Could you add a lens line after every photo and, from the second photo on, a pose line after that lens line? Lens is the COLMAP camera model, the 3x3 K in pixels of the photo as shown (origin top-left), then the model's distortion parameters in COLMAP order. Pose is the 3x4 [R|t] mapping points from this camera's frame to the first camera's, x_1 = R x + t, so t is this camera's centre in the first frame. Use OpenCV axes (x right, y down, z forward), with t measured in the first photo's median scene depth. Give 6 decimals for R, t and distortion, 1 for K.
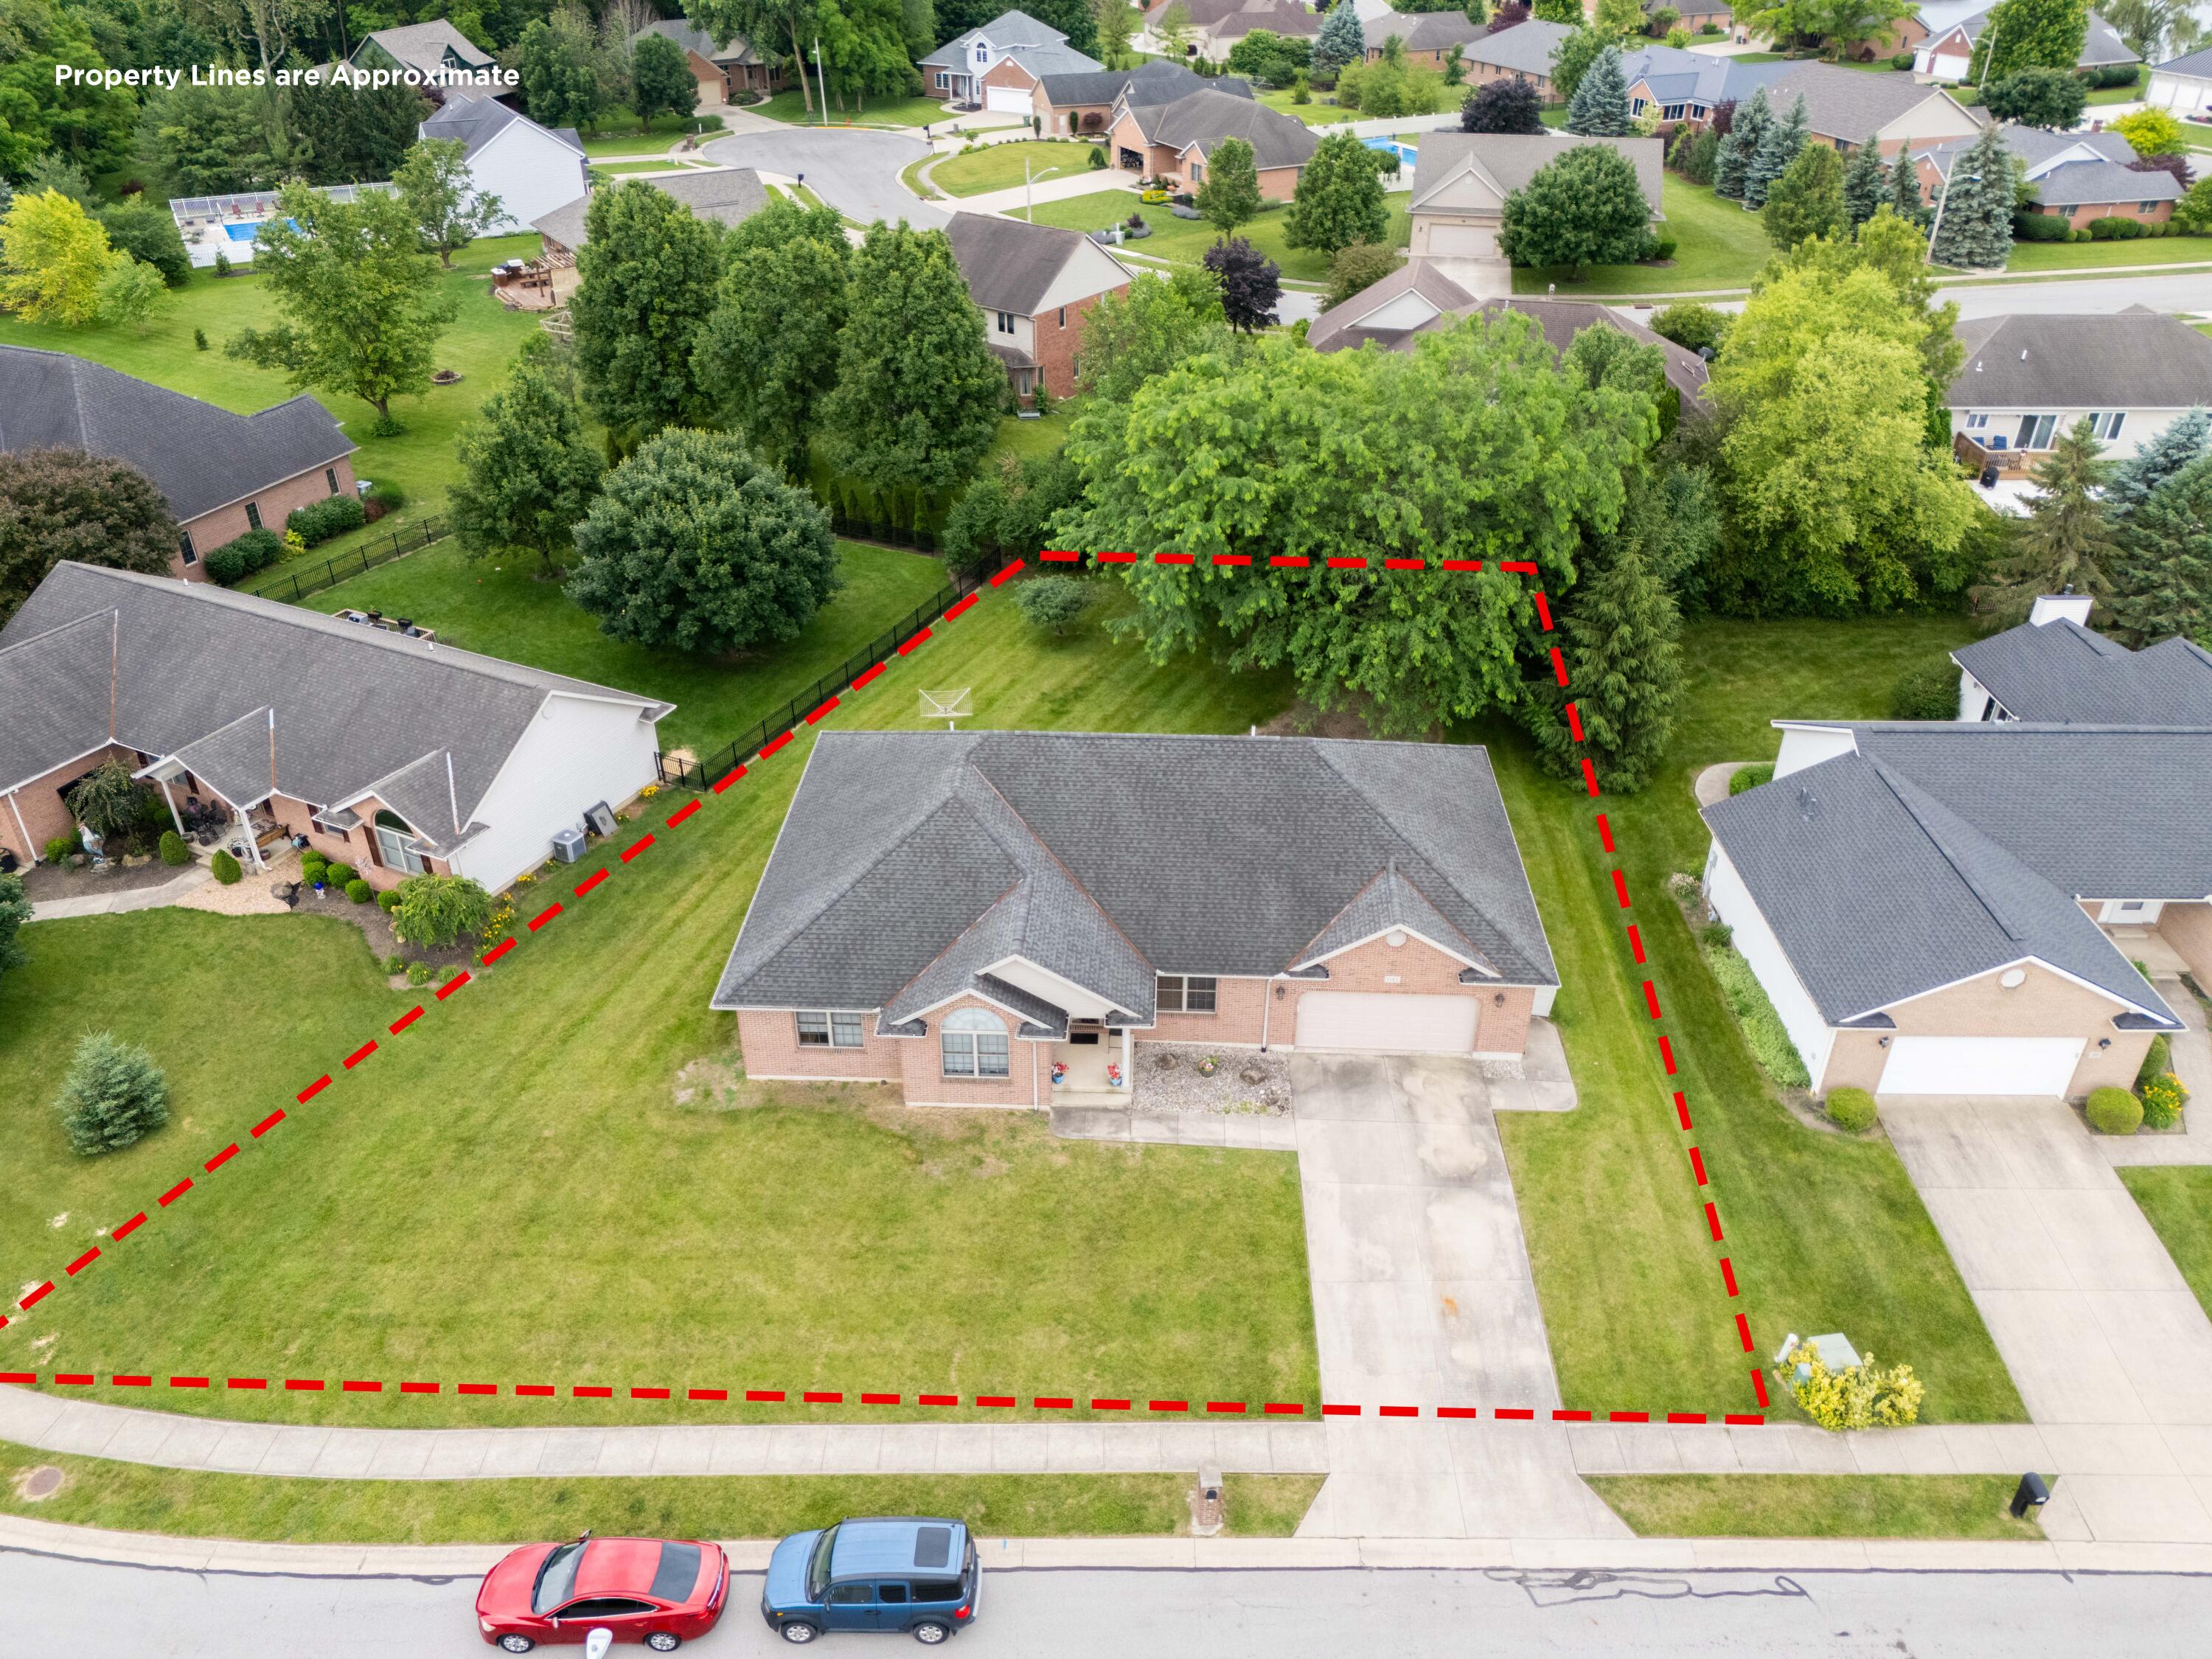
lens RADIAL K [[1623.4, 0, 1107.6], [0, 1623.4, 824.4], [0, 0, 1]] dist [0.084084, -0.081982]
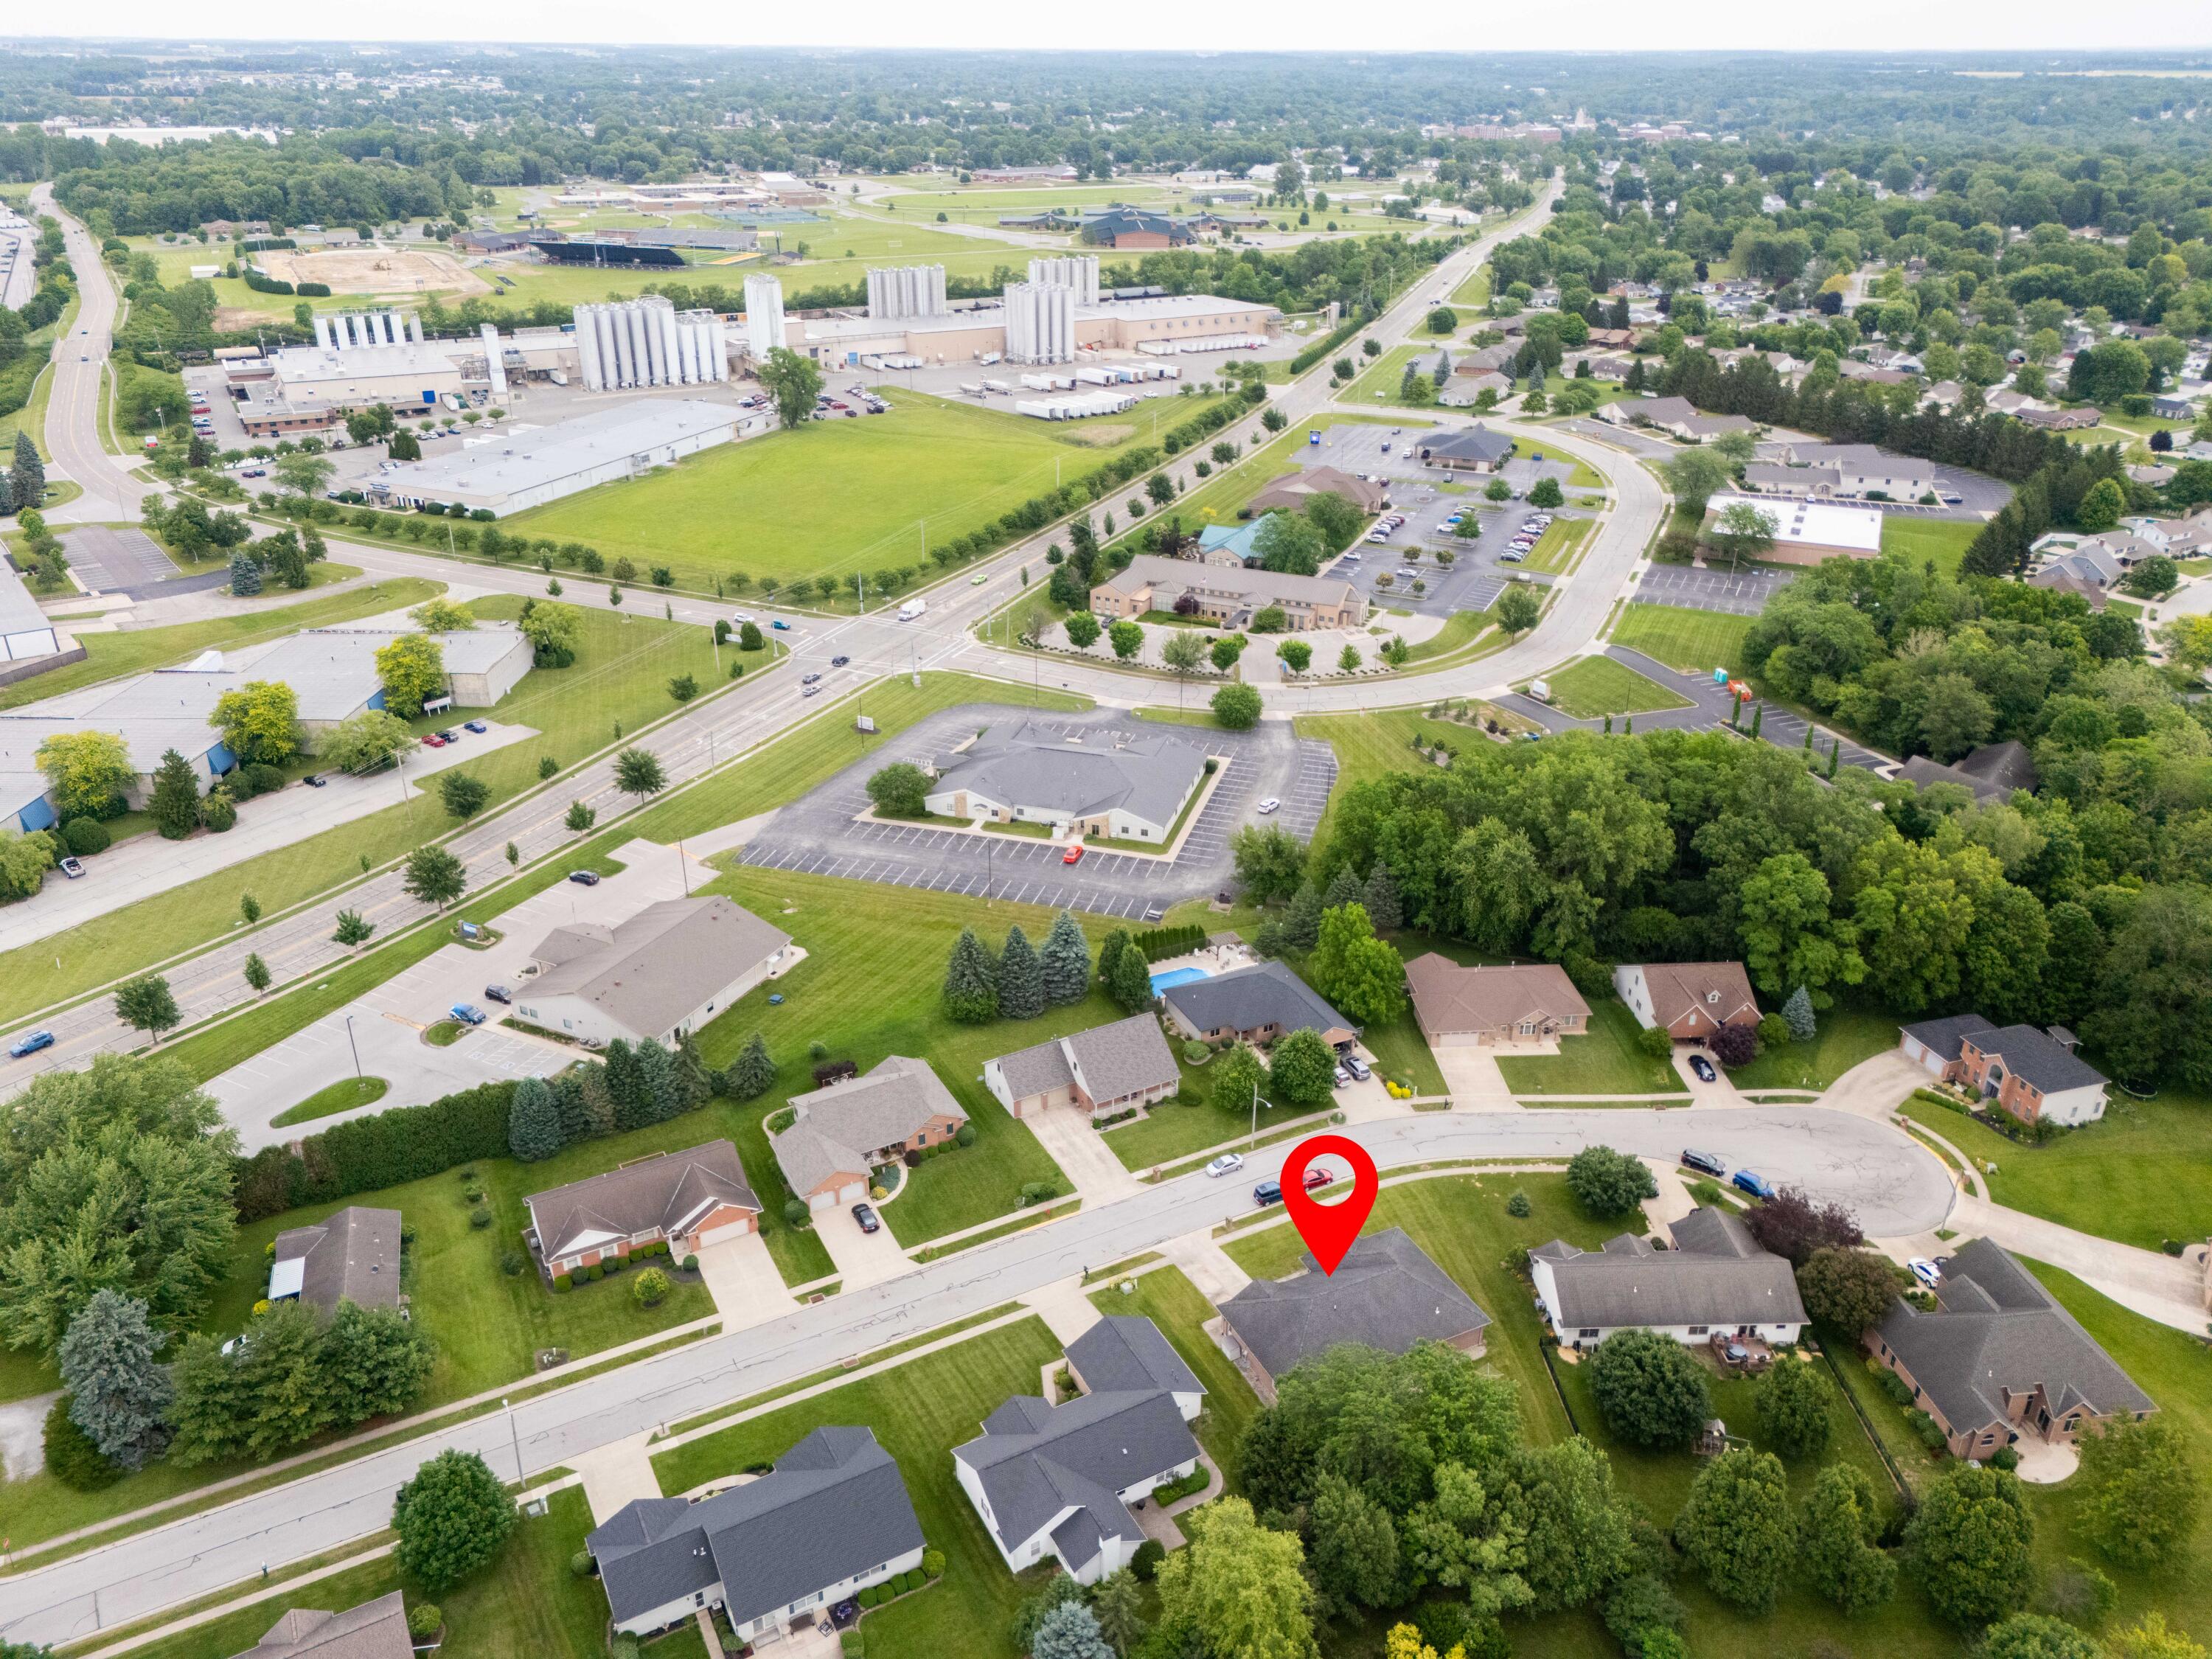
lens RADIAL K [[1623.4, 0, 1107.6], [0, 1623.4, 824.4], [0, 0, 1]] dist [0.084084, -0.081982]
pose [[-0.876670, 0.195113, -0.439750, 1.794247], [-0.266118, 0.564819, 0.781128, -3.123746], [0.400788, 0.801817, -0.443237, 1.600811]]
